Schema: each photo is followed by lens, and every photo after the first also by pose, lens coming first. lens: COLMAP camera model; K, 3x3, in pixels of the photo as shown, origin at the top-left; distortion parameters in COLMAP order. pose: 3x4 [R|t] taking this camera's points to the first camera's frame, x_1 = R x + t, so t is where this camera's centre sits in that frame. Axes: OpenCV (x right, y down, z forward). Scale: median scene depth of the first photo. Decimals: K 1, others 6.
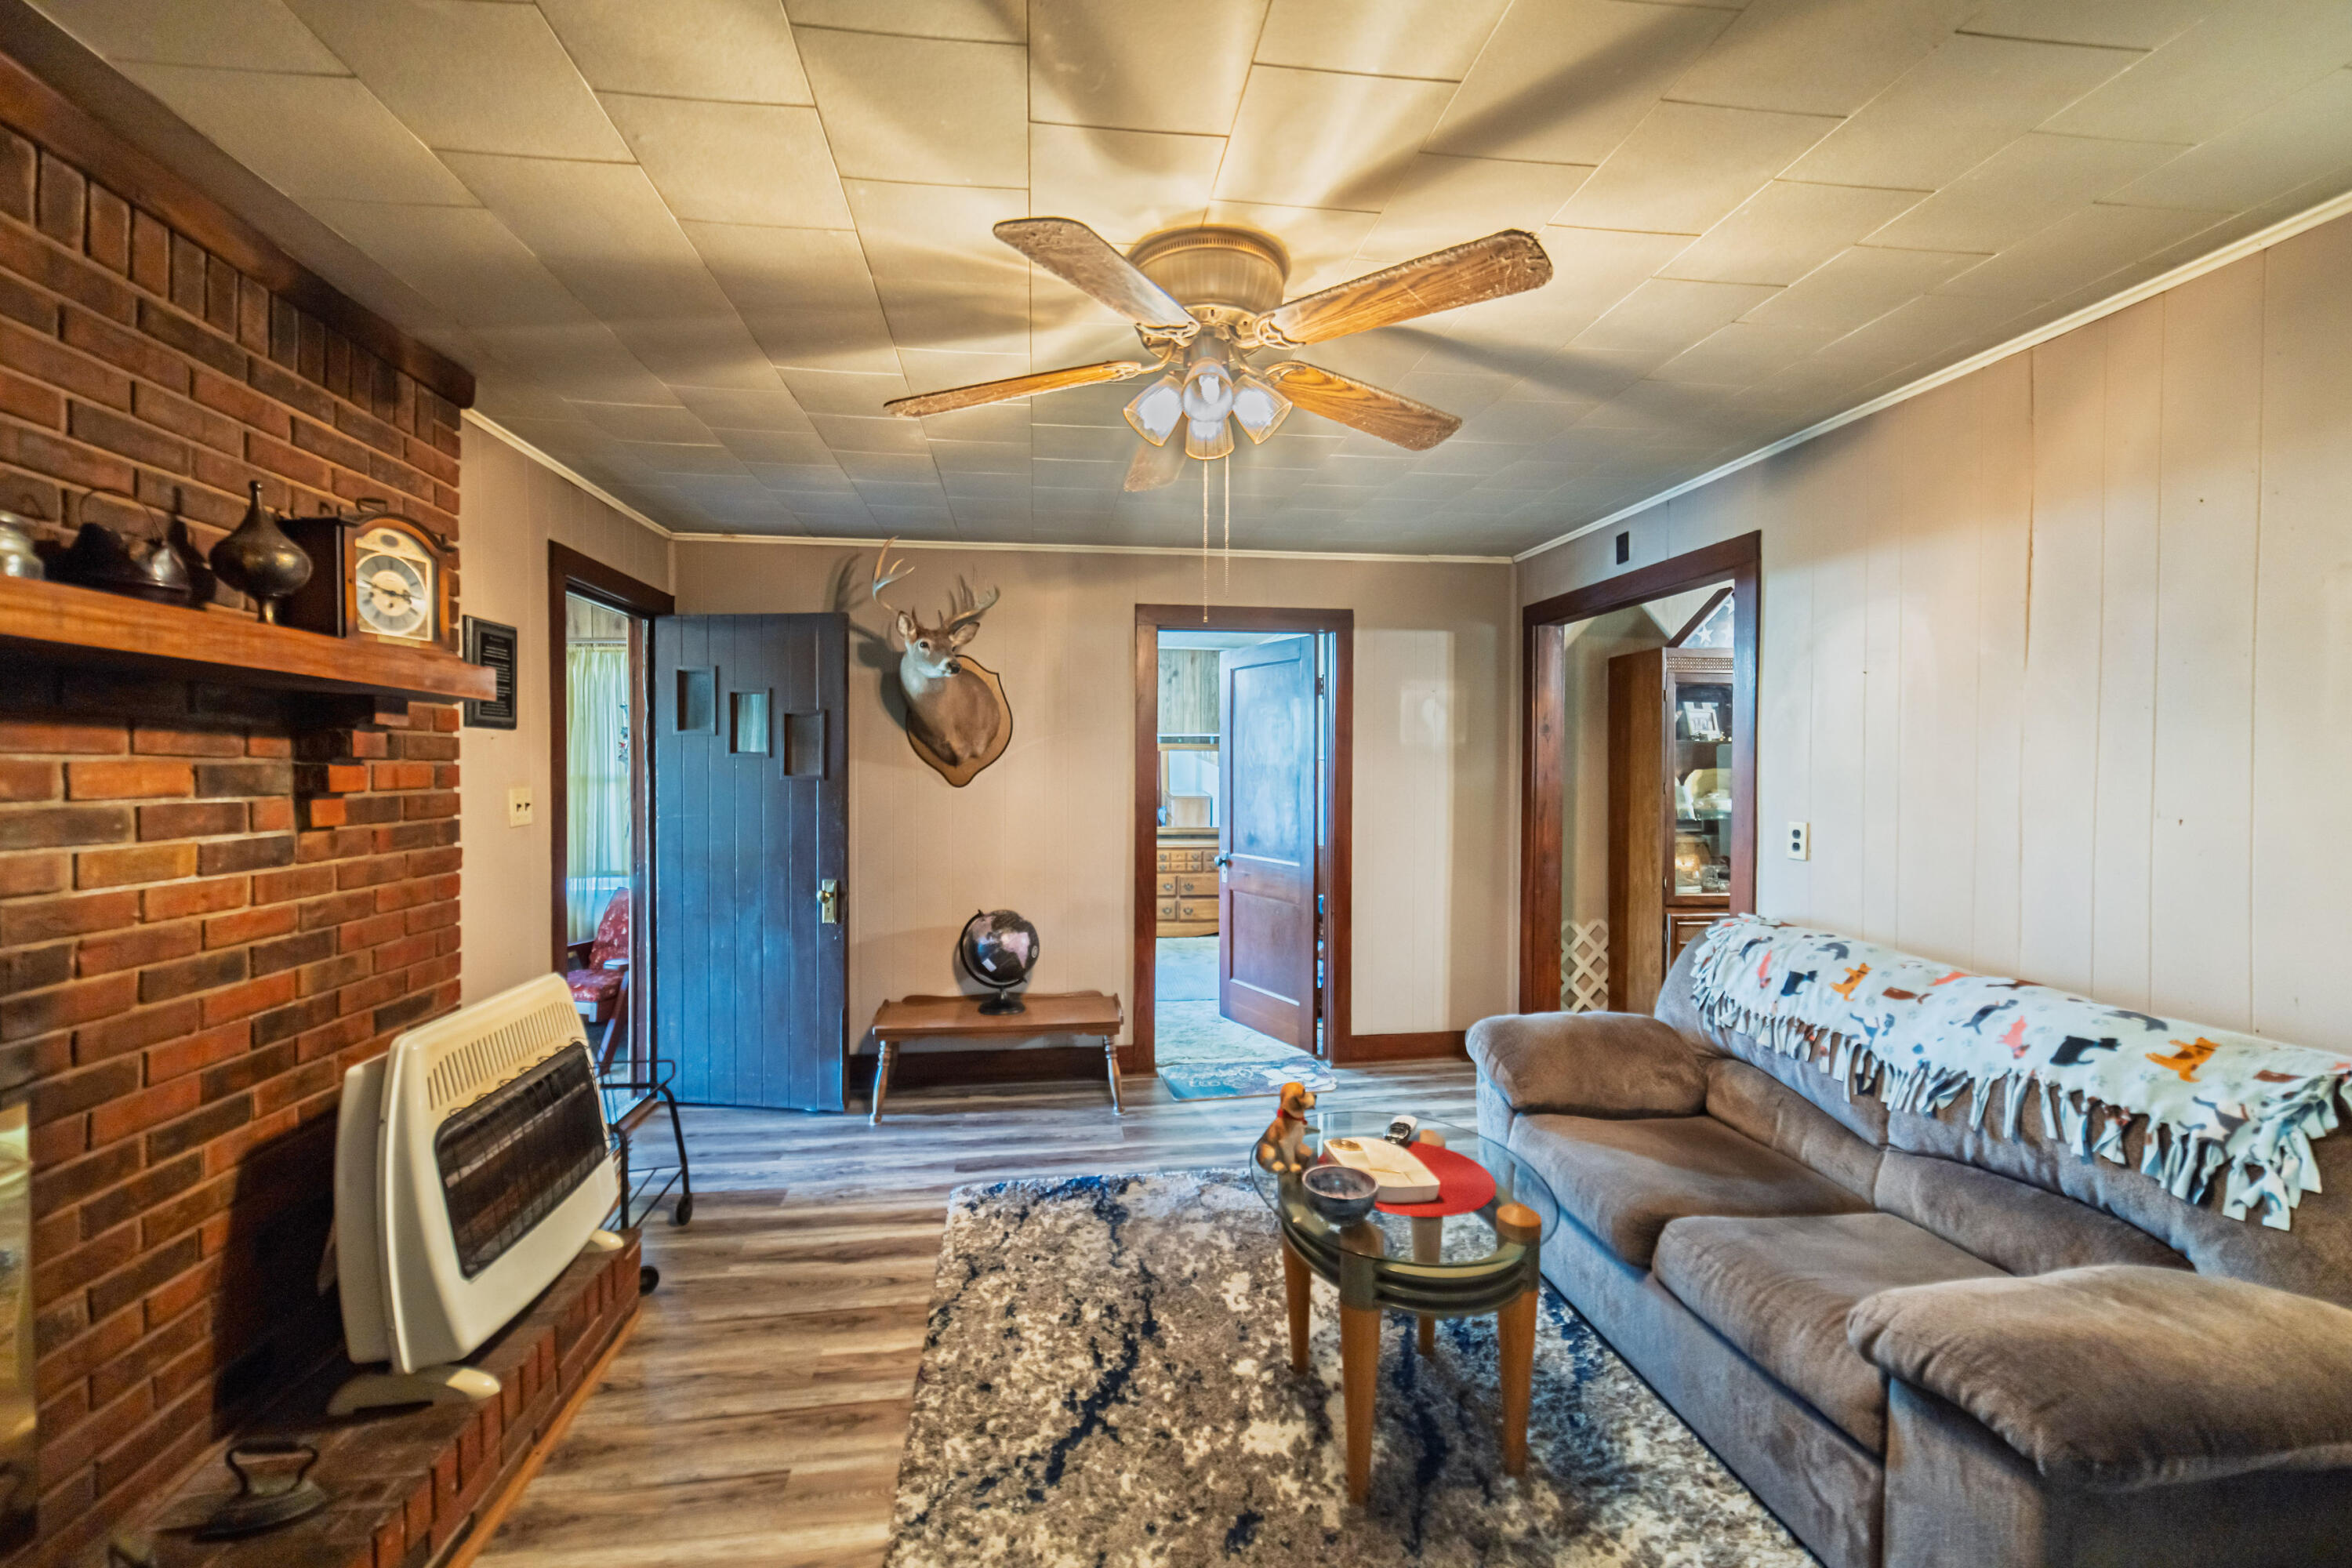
lens RADIAL K [[905.4, 0, 1136.4], [0, 905.4, 762.9], [0, 0, 1]] dist [0.000908, 0.000097]
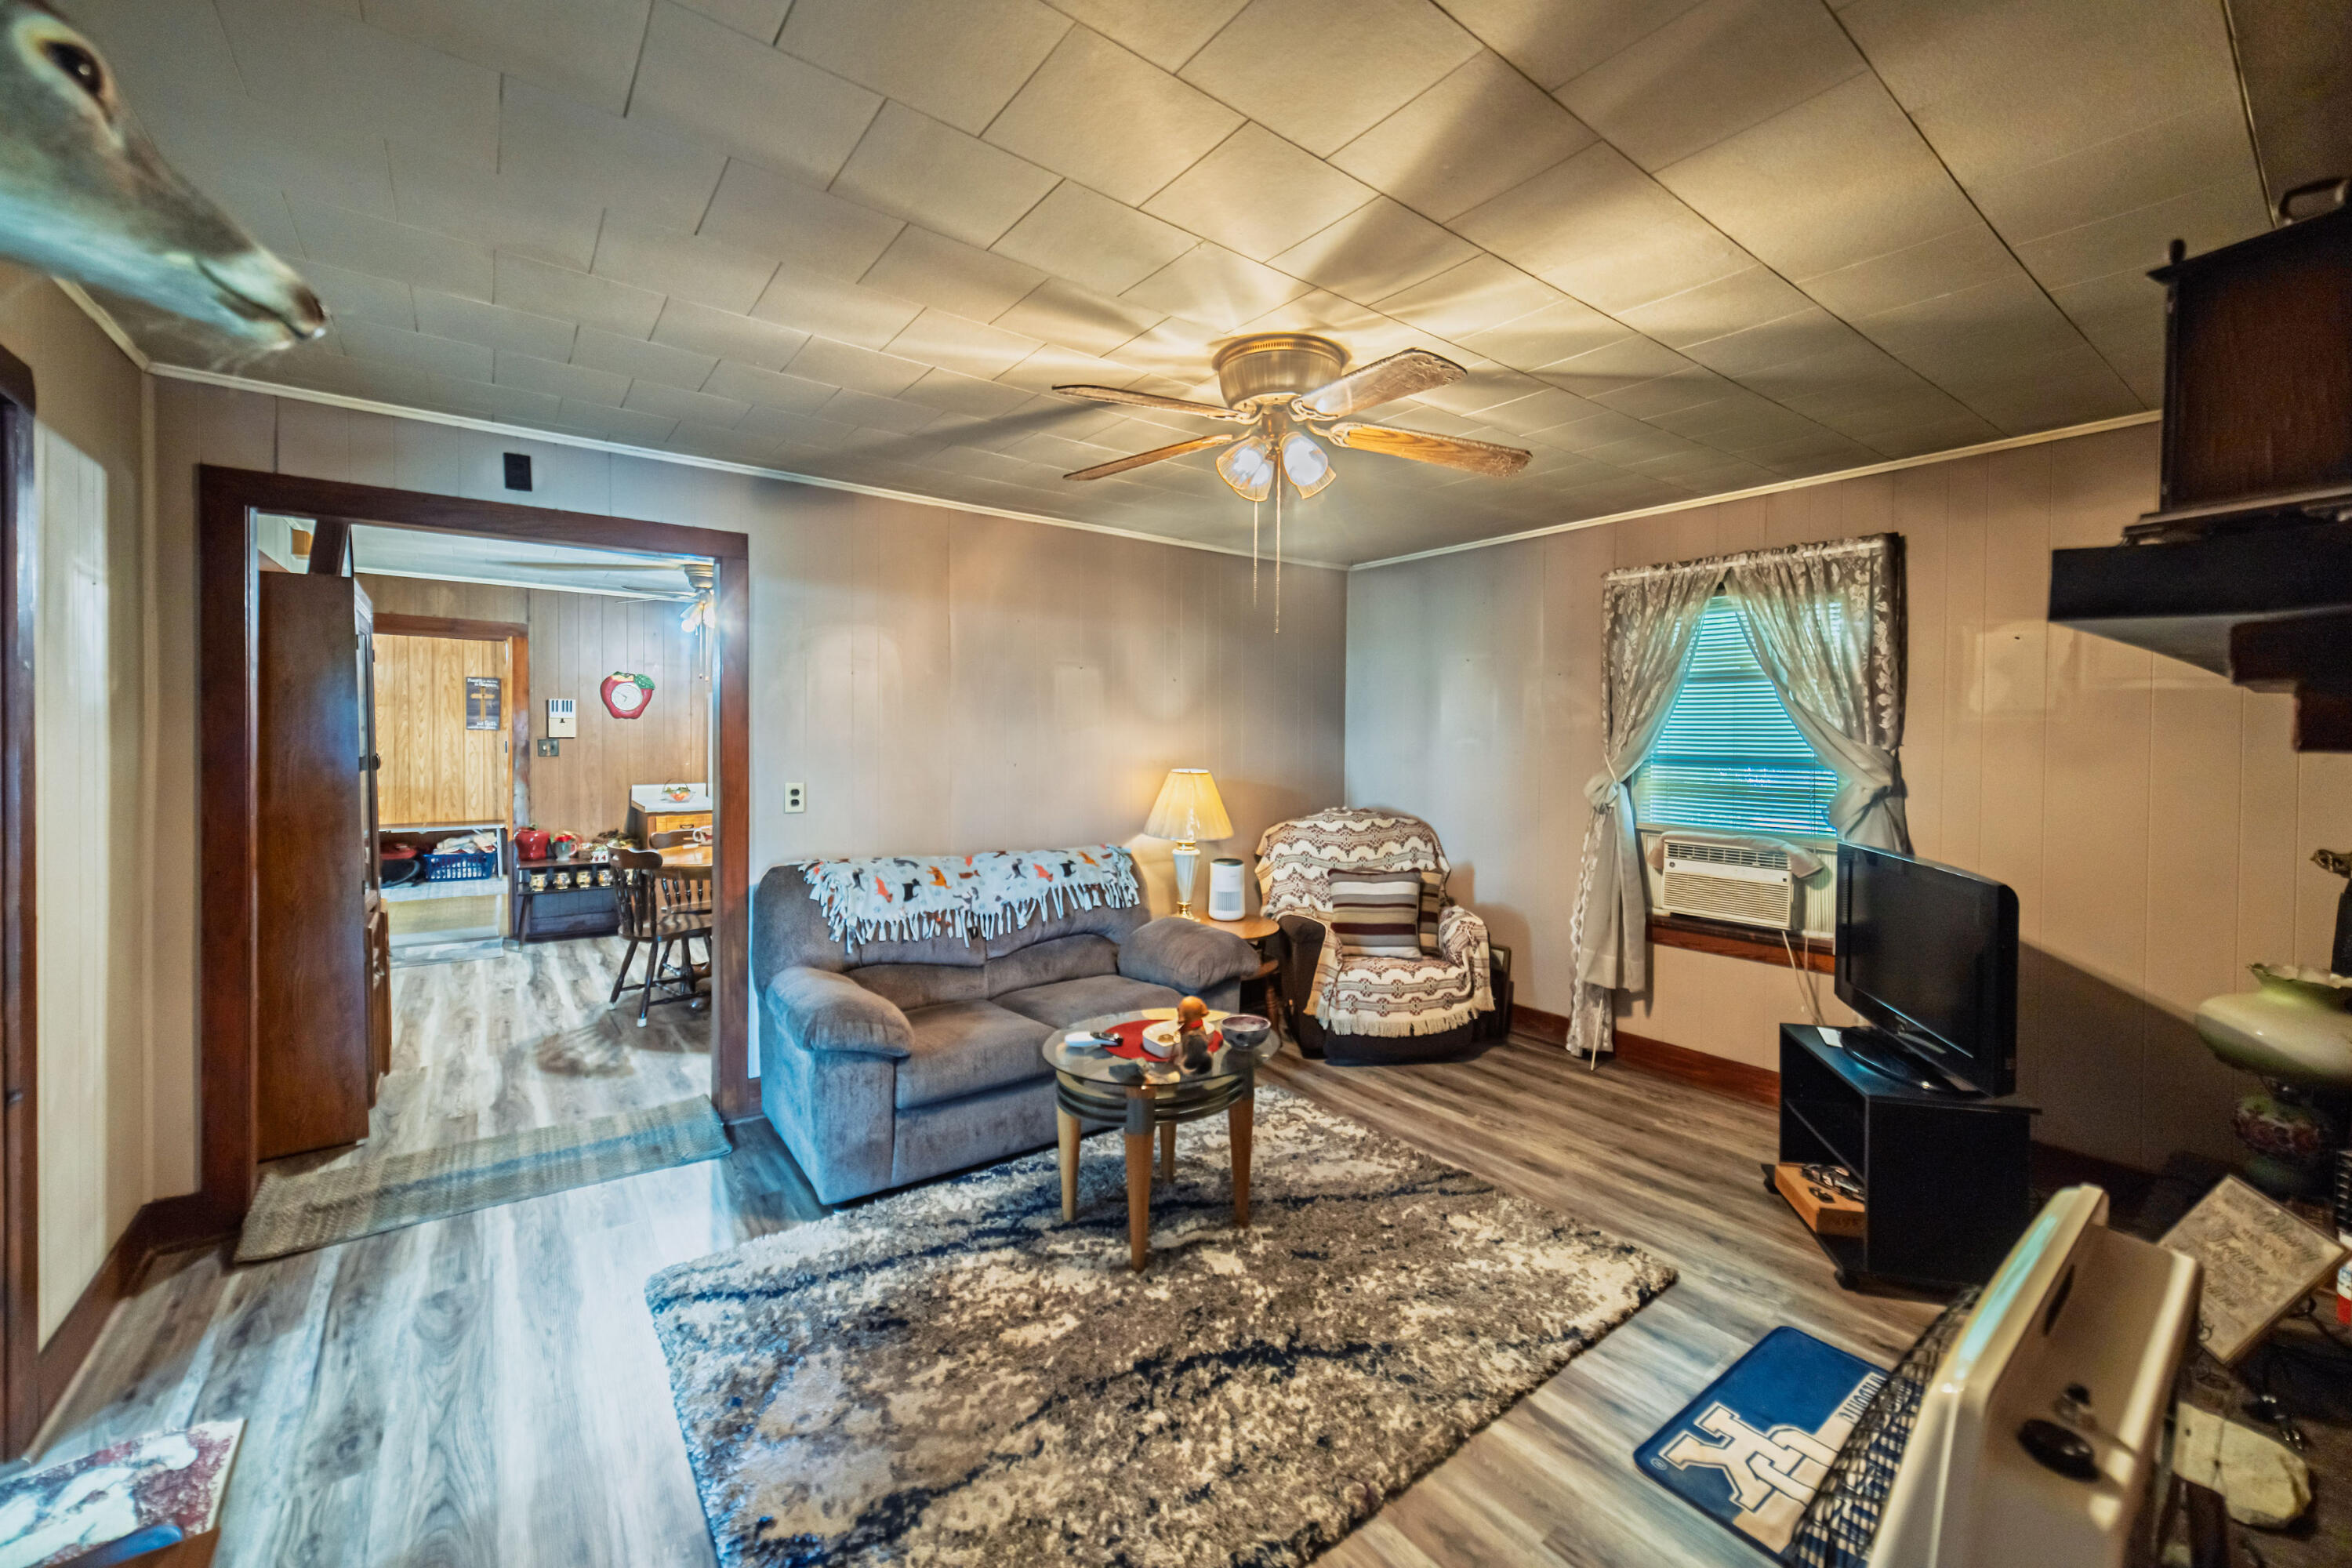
lens RADIAL K [[927.5, 0, 1186.3], [0, 927.5, 746.6], [0, 0, 1]] dist [0.001335, 0.000091]
pose [[-0.517351, -0.014311, 0.855654, -0.860866], [-0.012218, 0.999882, 0.009337, -0.005818], [-0.855686, -0.005624, -0.517465, 1.575726]]
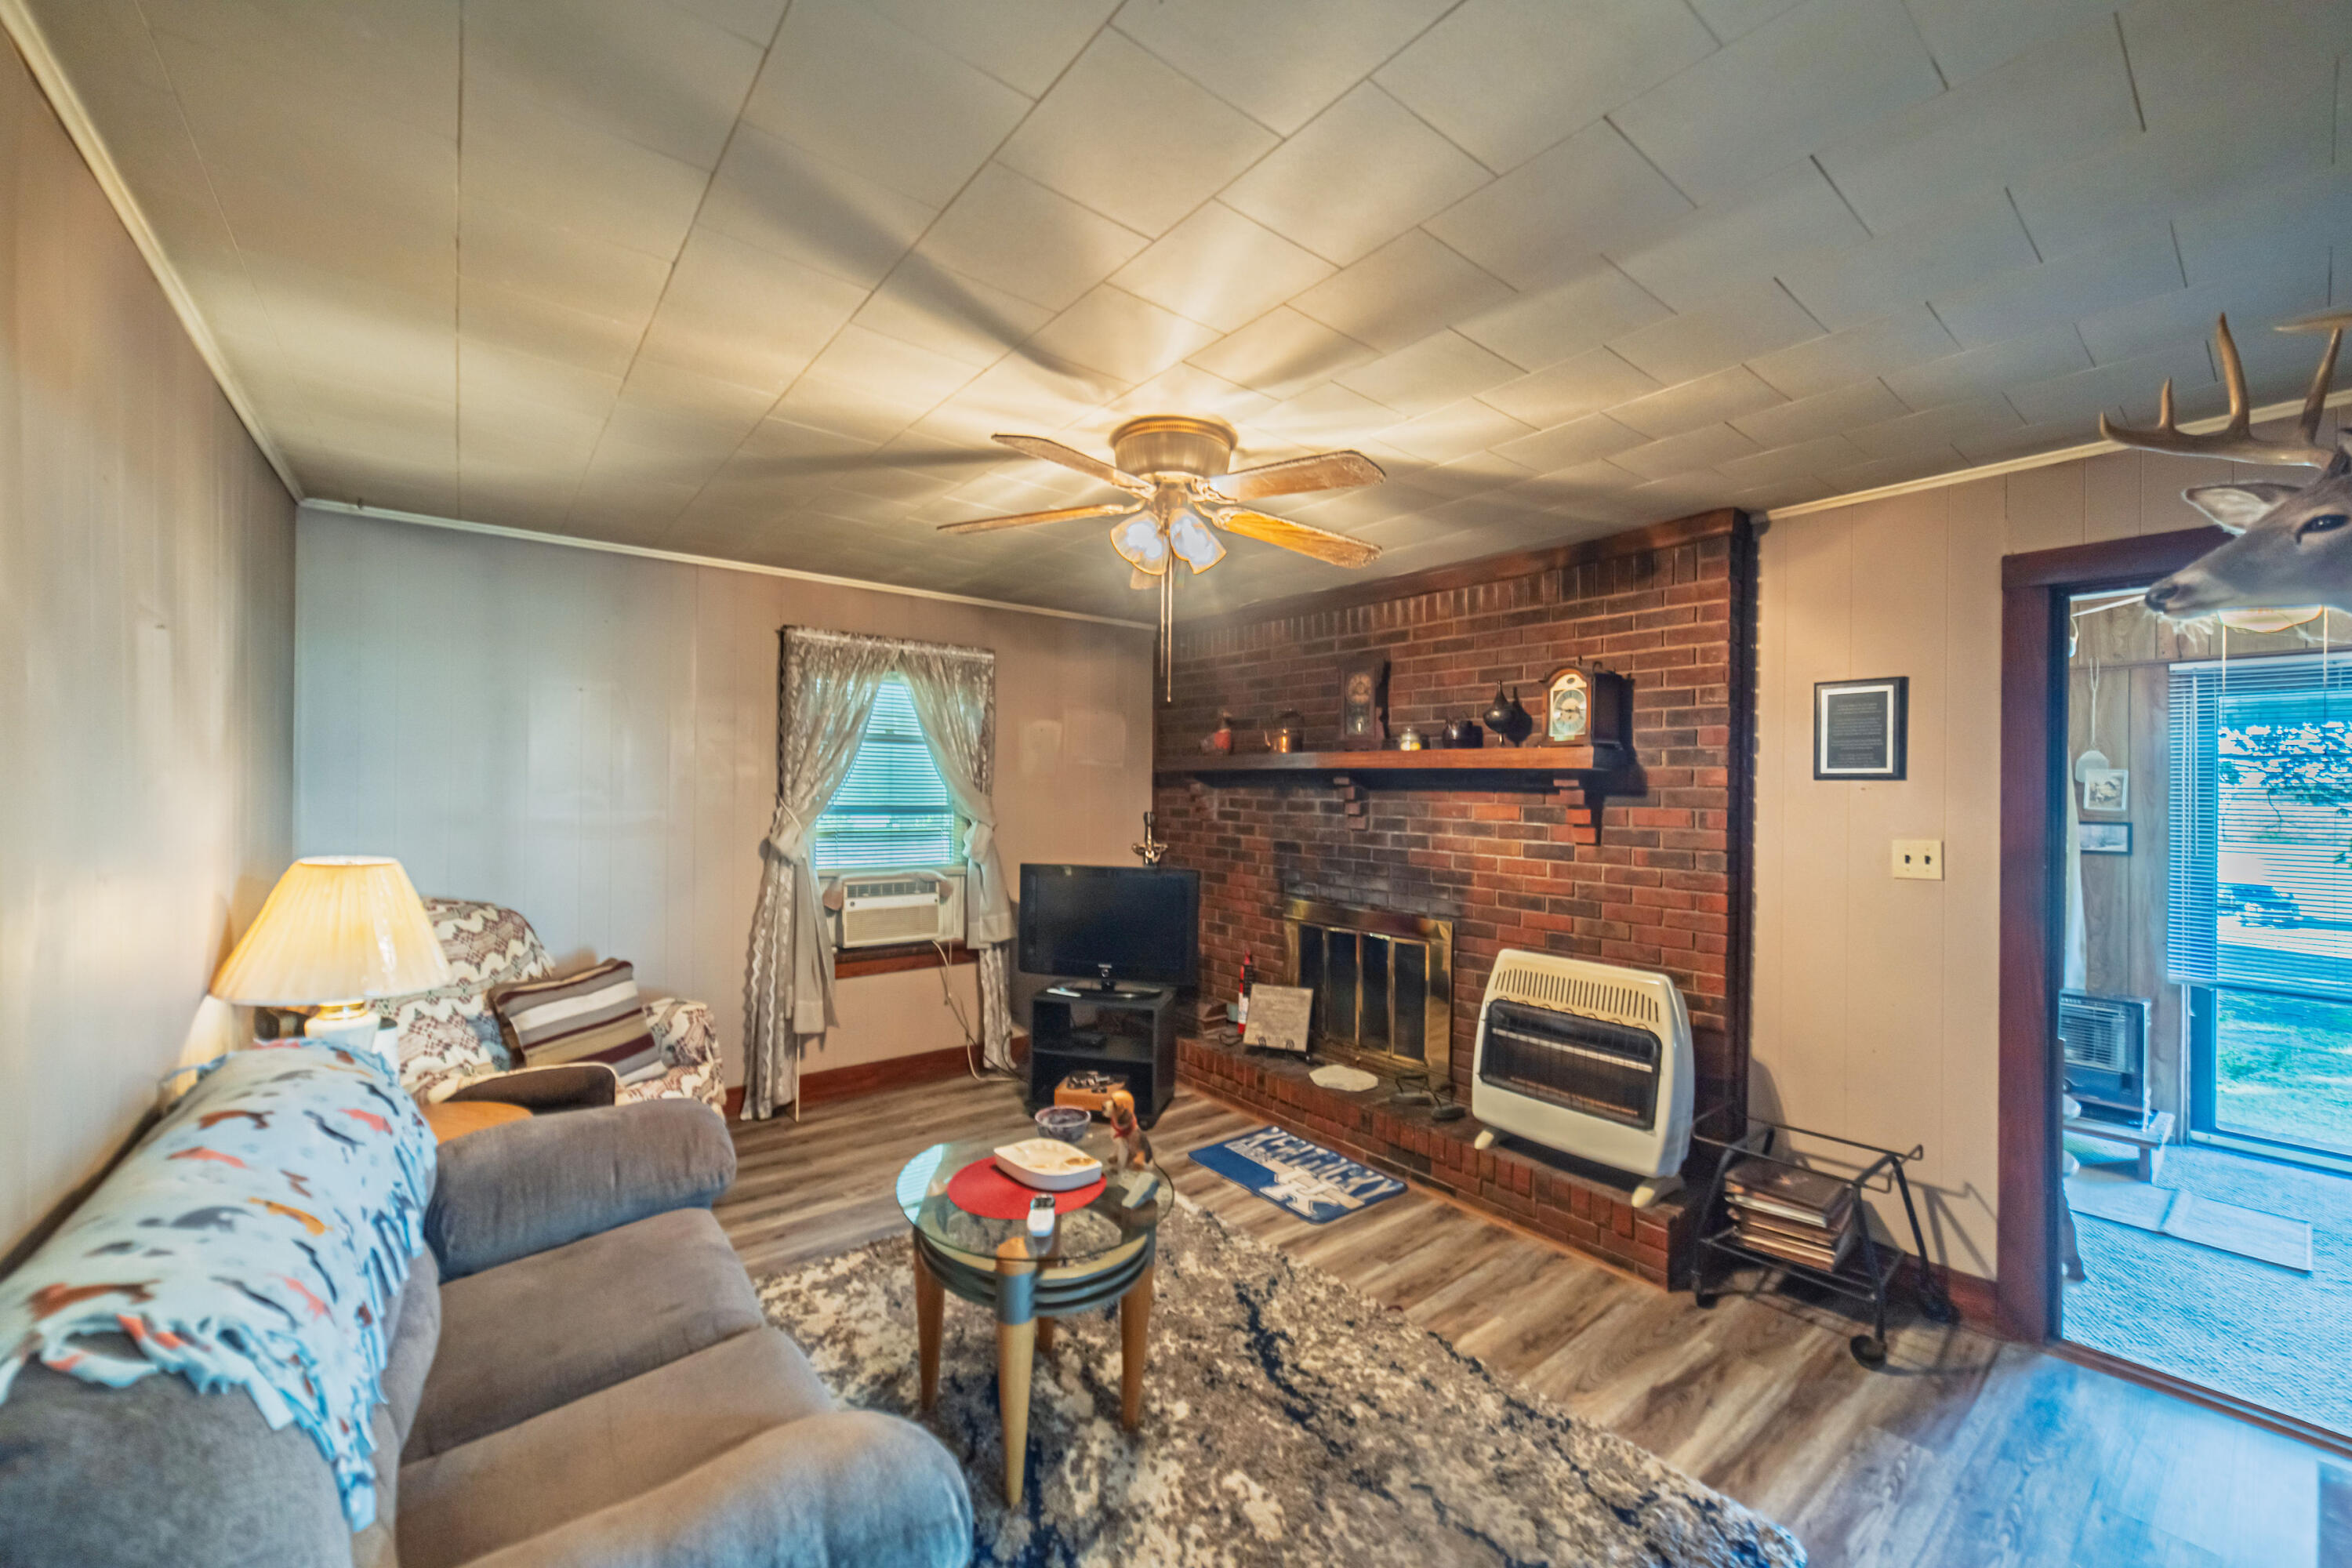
lens RADIAL K [[908.0, 0, 1176.0], [0, 908.0, 784.0], [0, 0, 1]] dist [0.000535, 0.000425]
pose [[-0.843085, -0.012830, -0.537627, 0.684810], [-0.009856, 0.999916, -0.008407, -0.021848], [0.537690, -0.001789, -0.843141, 1.875539]]
